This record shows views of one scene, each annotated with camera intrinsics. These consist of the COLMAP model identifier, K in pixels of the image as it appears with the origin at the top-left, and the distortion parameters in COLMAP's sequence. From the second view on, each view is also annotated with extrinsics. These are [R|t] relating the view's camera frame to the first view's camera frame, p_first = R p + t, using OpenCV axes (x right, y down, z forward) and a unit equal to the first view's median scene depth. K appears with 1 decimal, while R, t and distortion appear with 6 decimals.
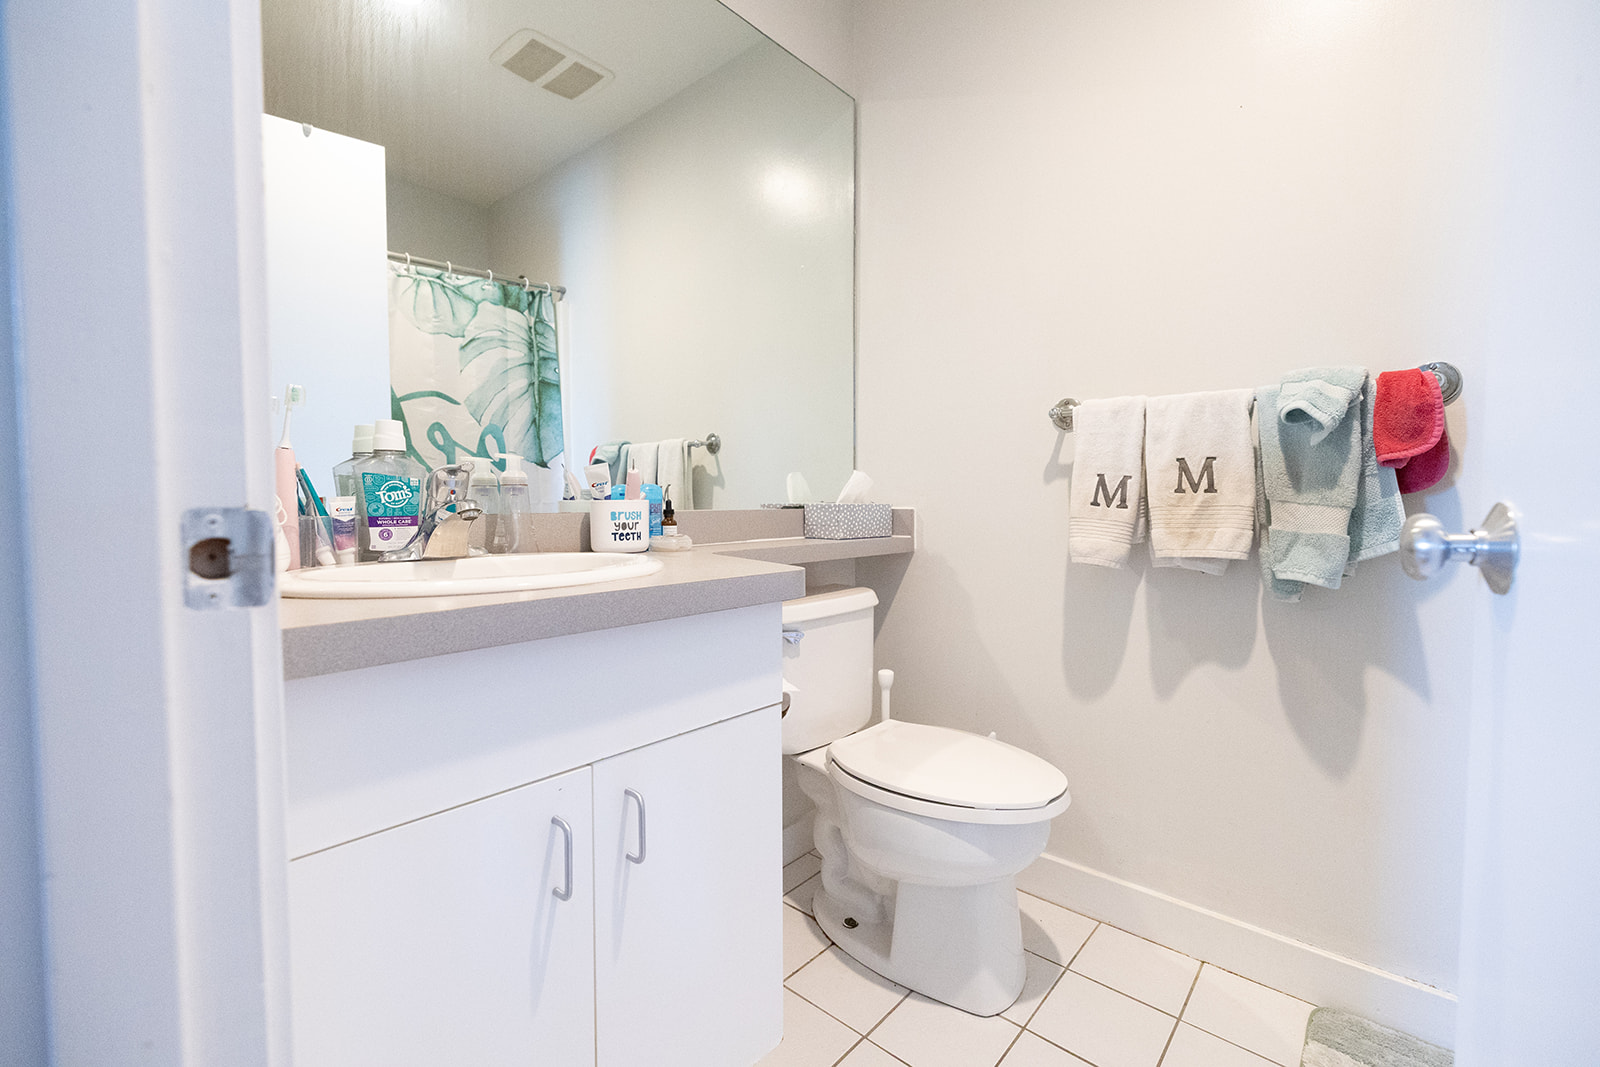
lens RADIAL K [[706.5, 0, 836.7], [0, 706.5, 537.2], [0, 0, 1]] dist [-0.000222, -0.000265]
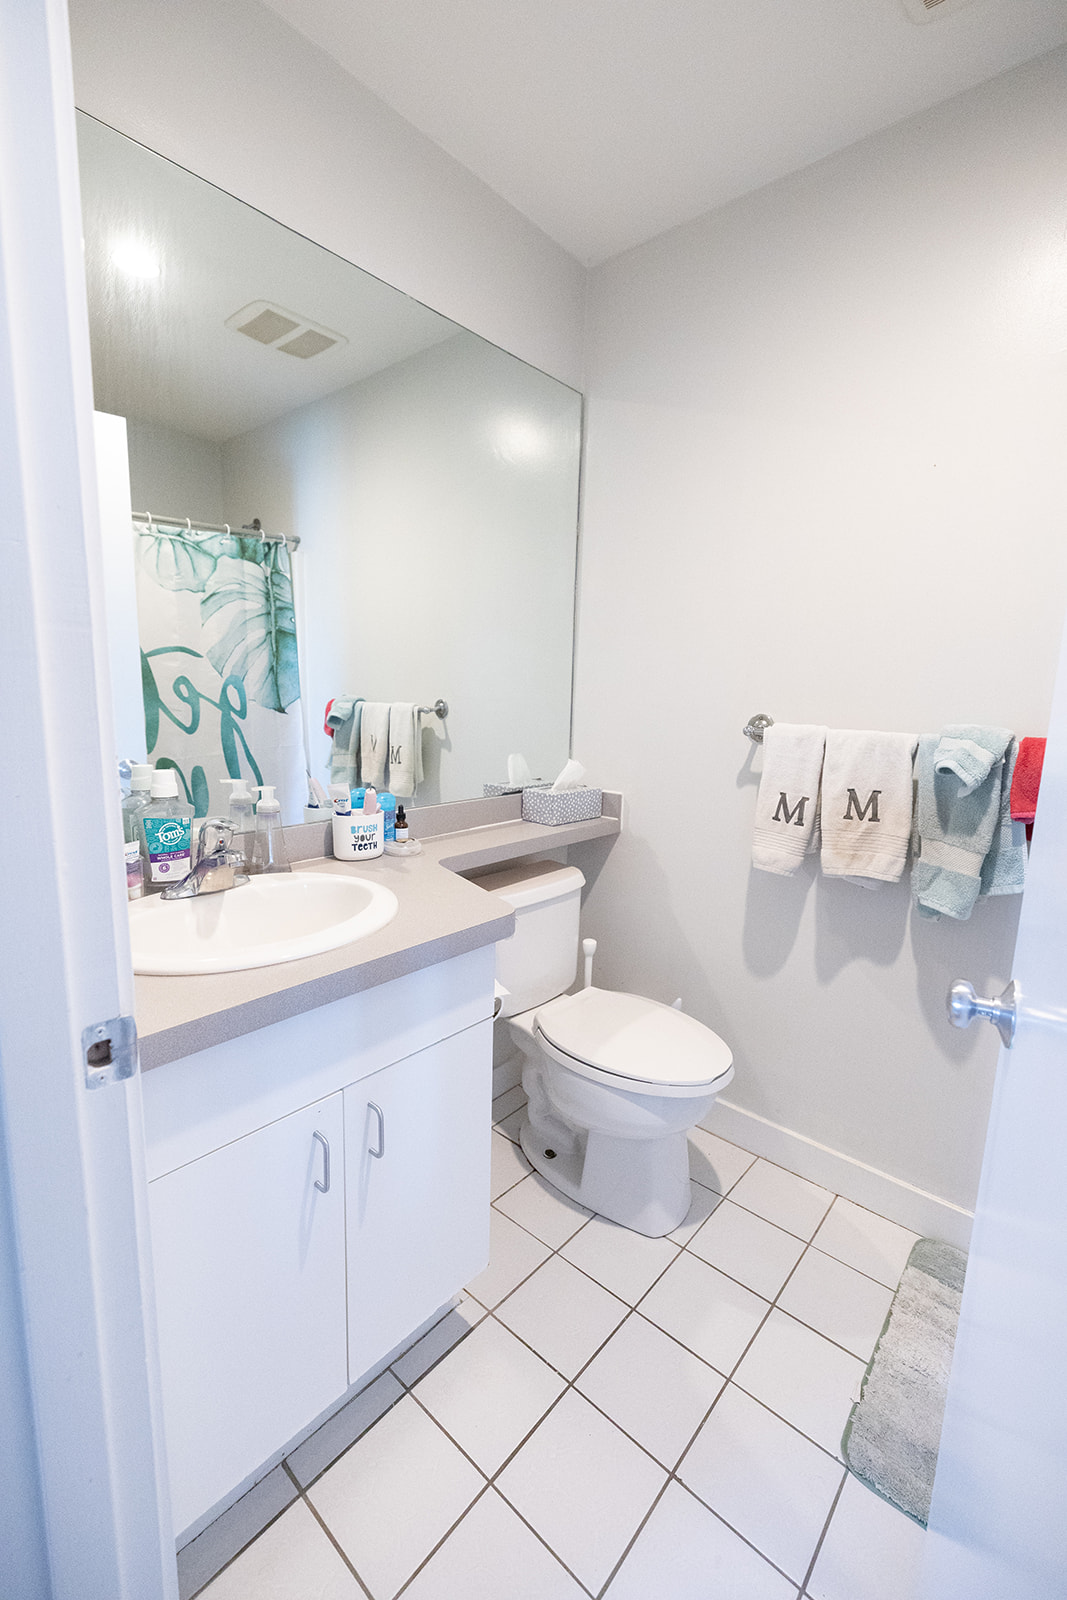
lens RADIAL K [[706.5, 0, 567.5], [0, 706.5, 793.2], [0, 0, 1]] dist [-0.000222, -0.000265]
pose [[0.999428, 0.033361, 0.005581, 0.019489], [-0.033792, 0.992021, 0.121456, -0.186265], [-0.001485, -0.121575, 0.992581, -0.106339]]
